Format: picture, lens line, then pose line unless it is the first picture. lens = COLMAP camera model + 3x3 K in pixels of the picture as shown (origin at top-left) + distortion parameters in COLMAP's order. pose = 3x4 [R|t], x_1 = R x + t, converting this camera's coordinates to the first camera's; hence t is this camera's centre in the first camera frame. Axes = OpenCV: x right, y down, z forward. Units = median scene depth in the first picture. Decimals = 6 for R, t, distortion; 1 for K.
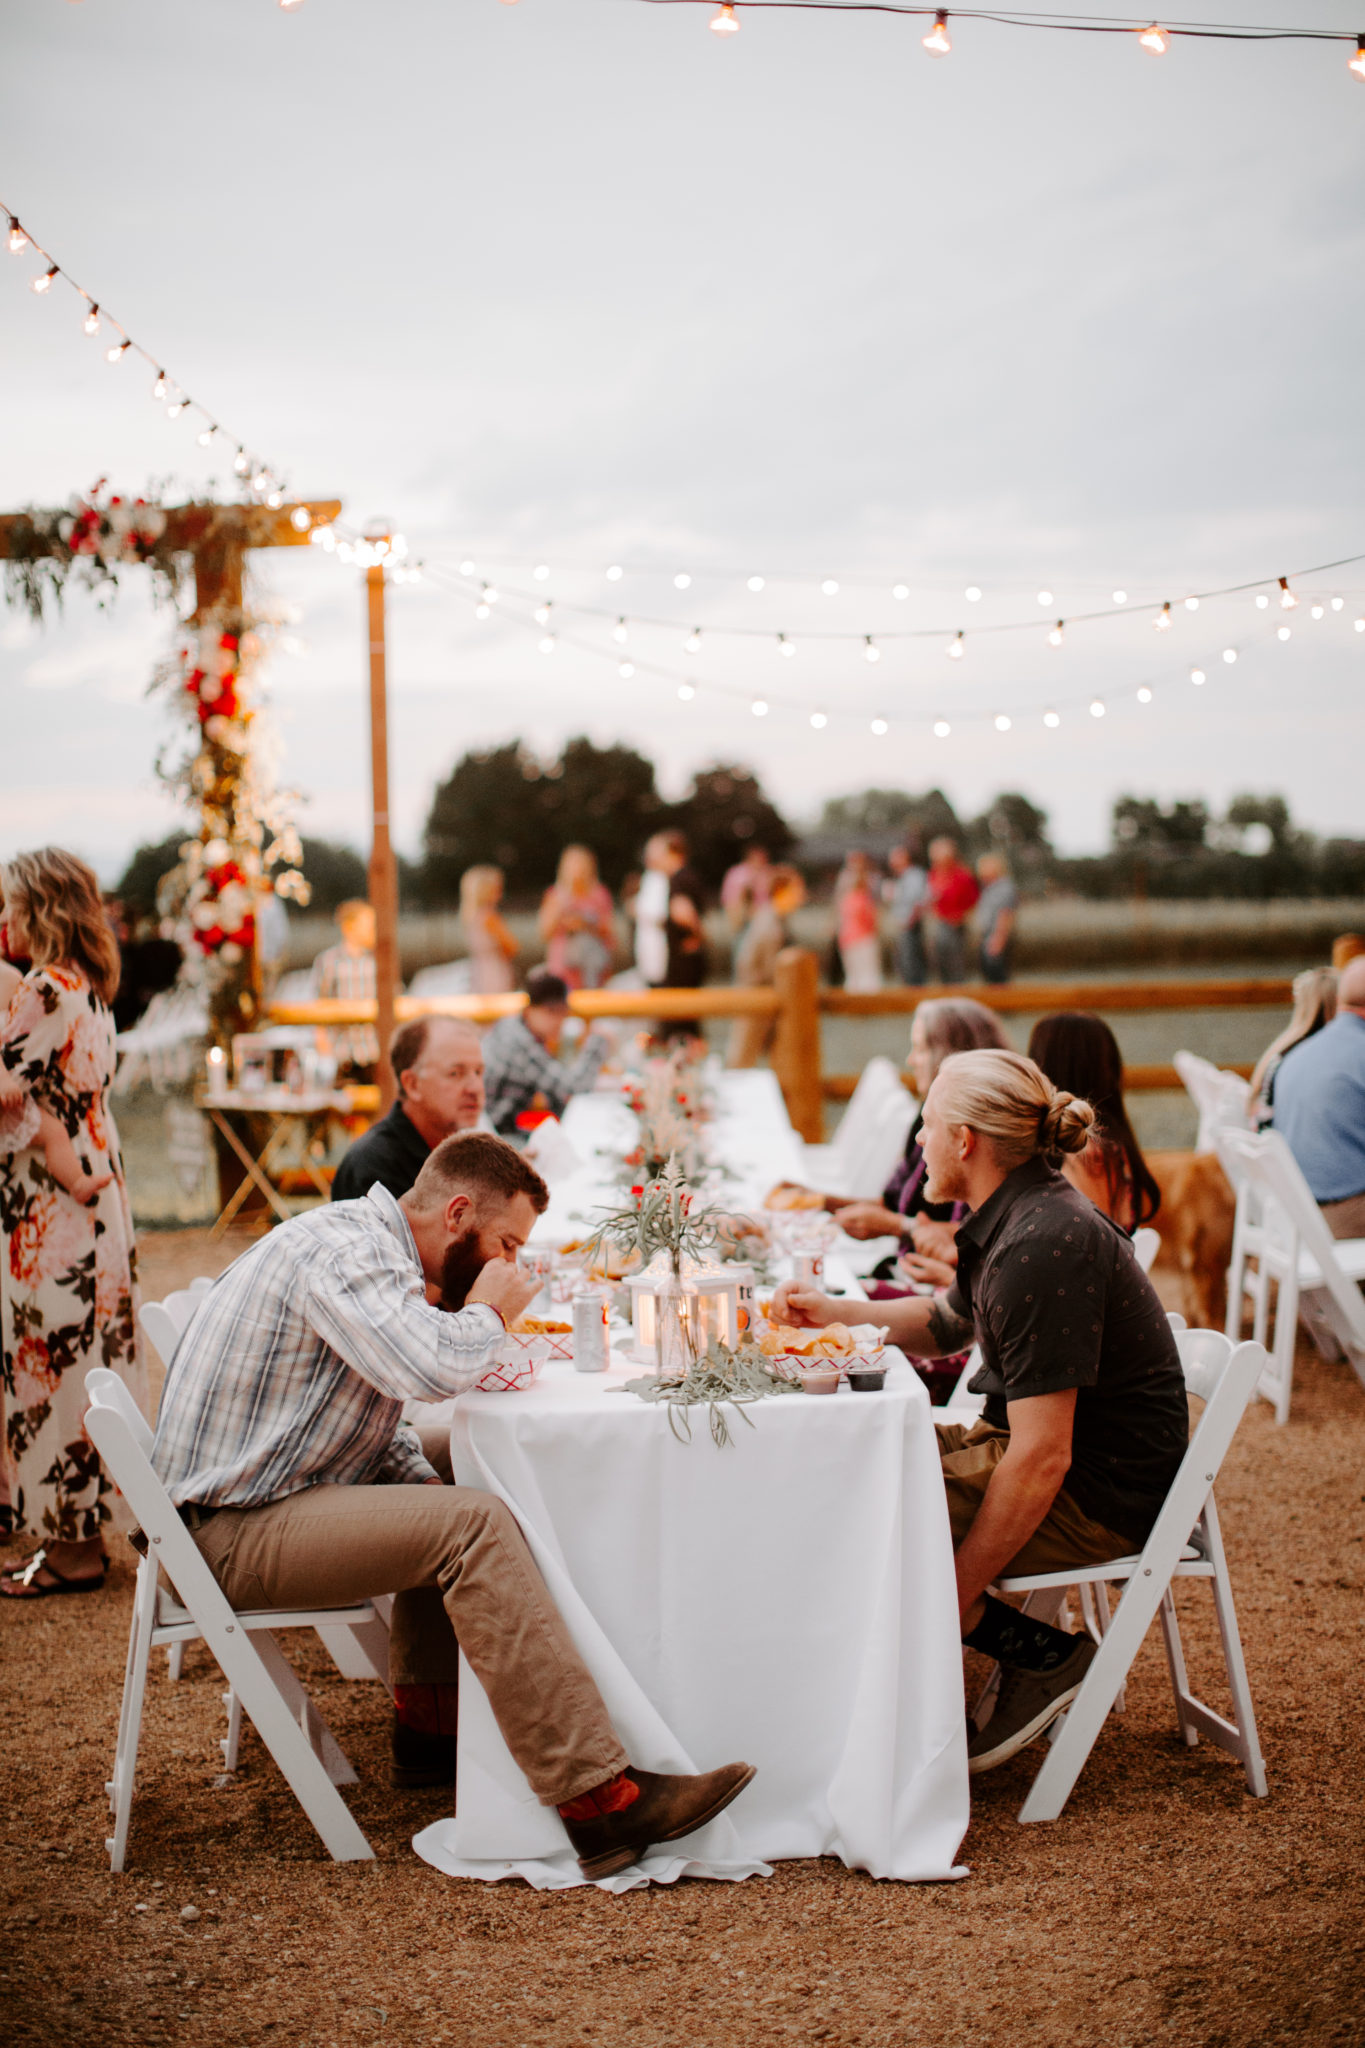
lens RADIAL K [[2989.4, 0, 680.8], [0, 2989.4, 1024.2], [0, 0, 1]] dist [-0.137661, 0.000000]
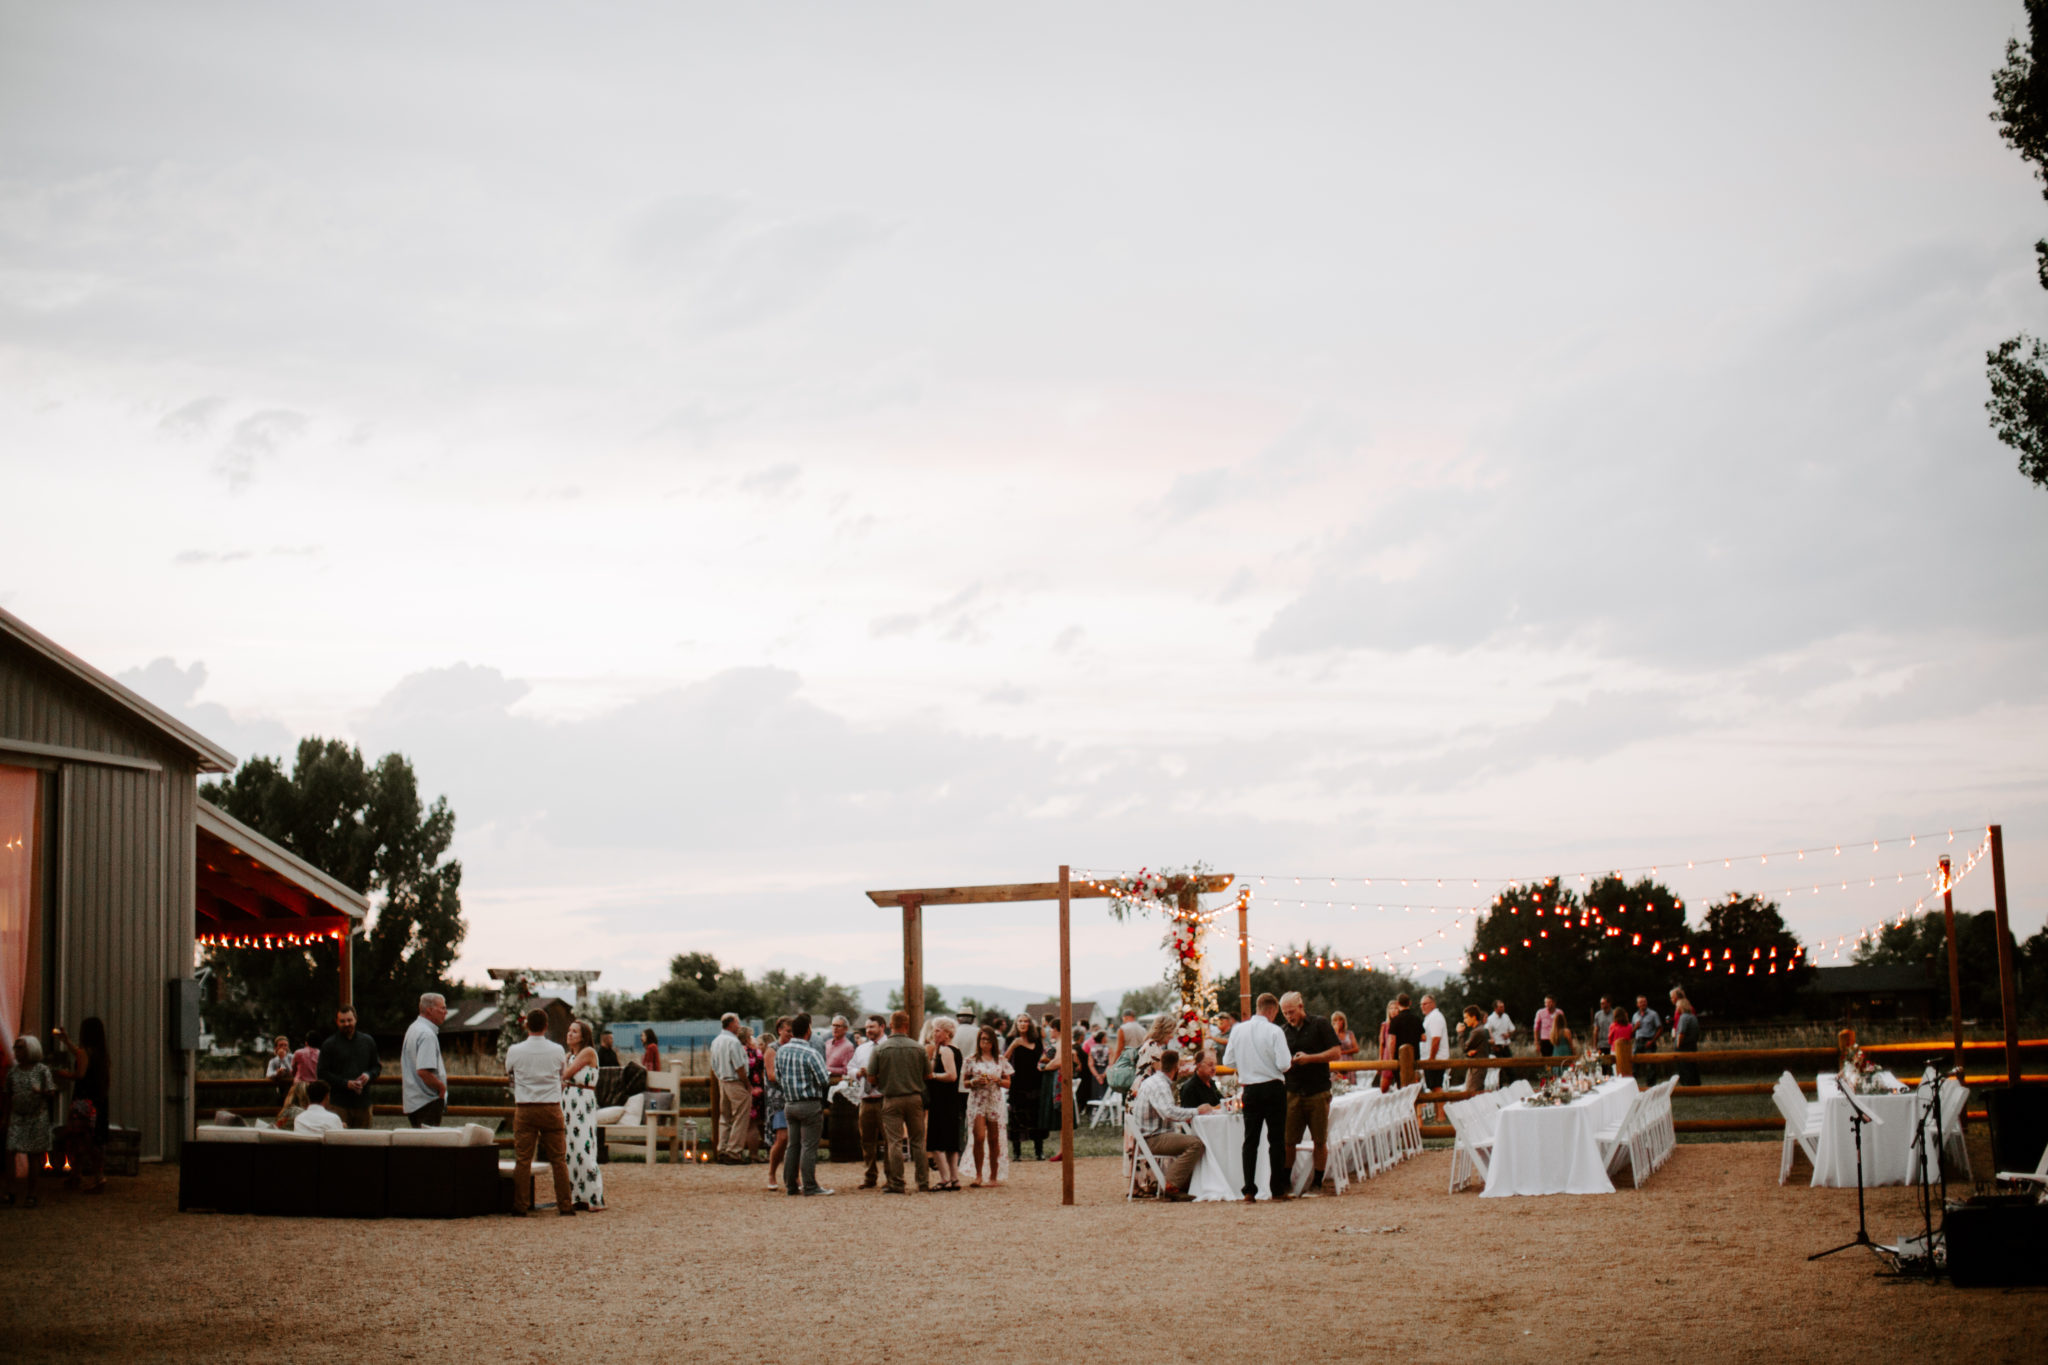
lens RADIAL K [[2989.4, 0, 1023.6], [0, 2989.4, 682.3], [0, 0, 1]] dist [-0.137661, 0.000000]
pose [[0.969350, -0.032952, -0.243465, 0.362099], [-0.005395, 0.987871, -0.155186, 0.069571], [0.245625, 0.151743, 0.957414, -1.638427]]
